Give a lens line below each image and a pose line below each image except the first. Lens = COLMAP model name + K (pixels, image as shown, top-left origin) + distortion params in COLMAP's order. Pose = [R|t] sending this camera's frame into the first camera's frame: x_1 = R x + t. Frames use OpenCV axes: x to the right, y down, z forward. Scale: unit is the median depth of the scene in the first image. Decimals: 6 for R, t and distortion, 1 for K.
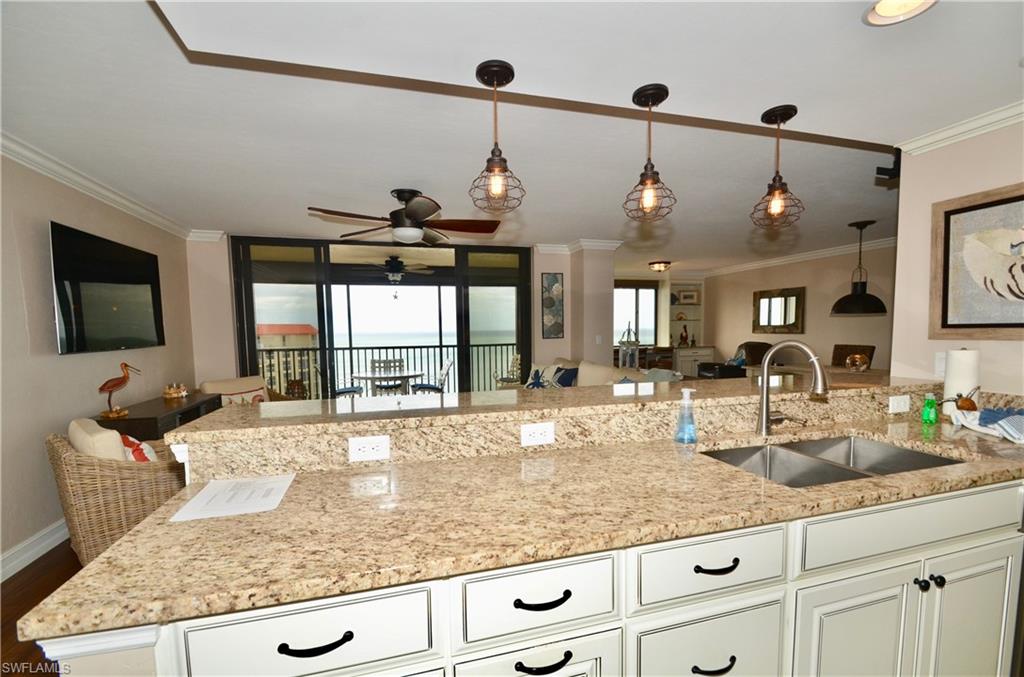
lens RADIAL K [[446.6, 0, 513.4], [0, 446.6, 363.0], [0, 0, 1]] dist [0.018158, -0.018148]
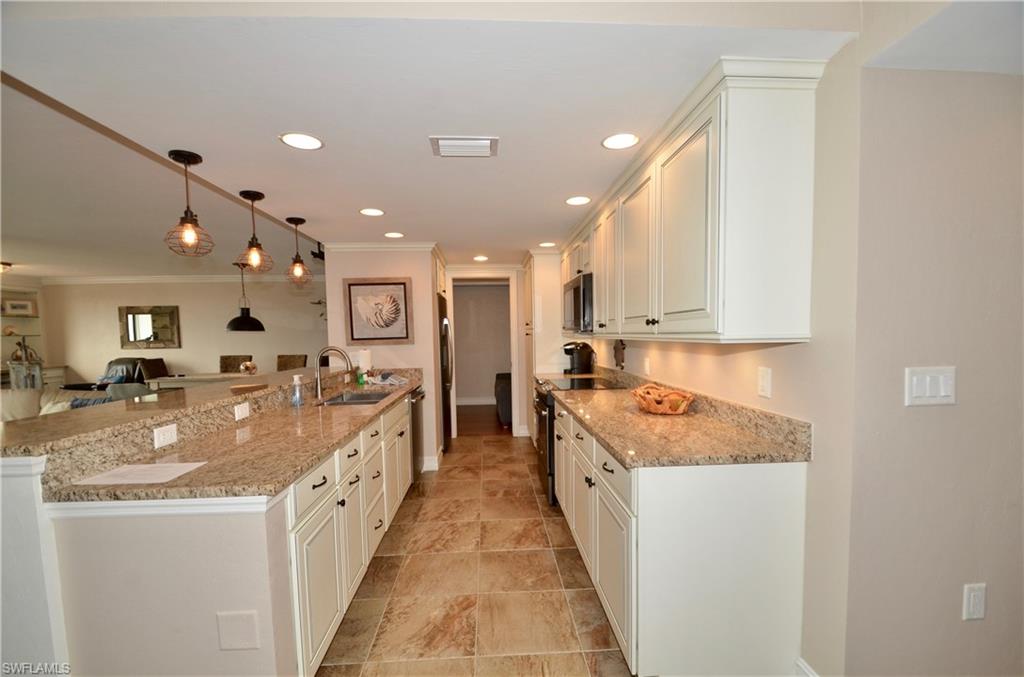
lens RADIAL K [[446.6, 0, 513.4], [0, 446.6, 363.0], [0, 0, 1]] dist [0.018158, -0.018148]
pose [[0.225094, -0.055252, 0.972769, -0.296243], [0.089283, 0.995360, 0.035876, 0.006056], [-0.970238, 0.078776, 0.228982, -0.060201]]
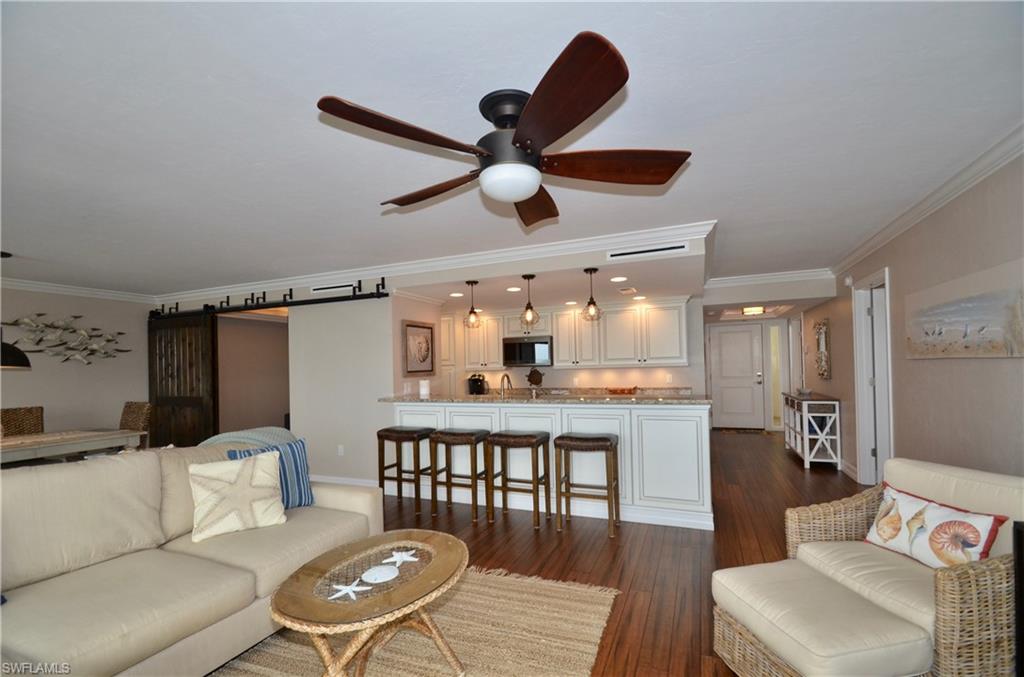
lens RADIAL K [[446.6, 0, 513.4], [0, 446.6, 363.0], [0, 0, 1]] dist [0.018158, -0.018148]
pose [[-0.778534, 0.038719, 0.626407, -0.330773], [0.082970, 0.995684, 0.041574, -0.061691], [-0.622094, 0.084340, -0.778387, 0.847863]]
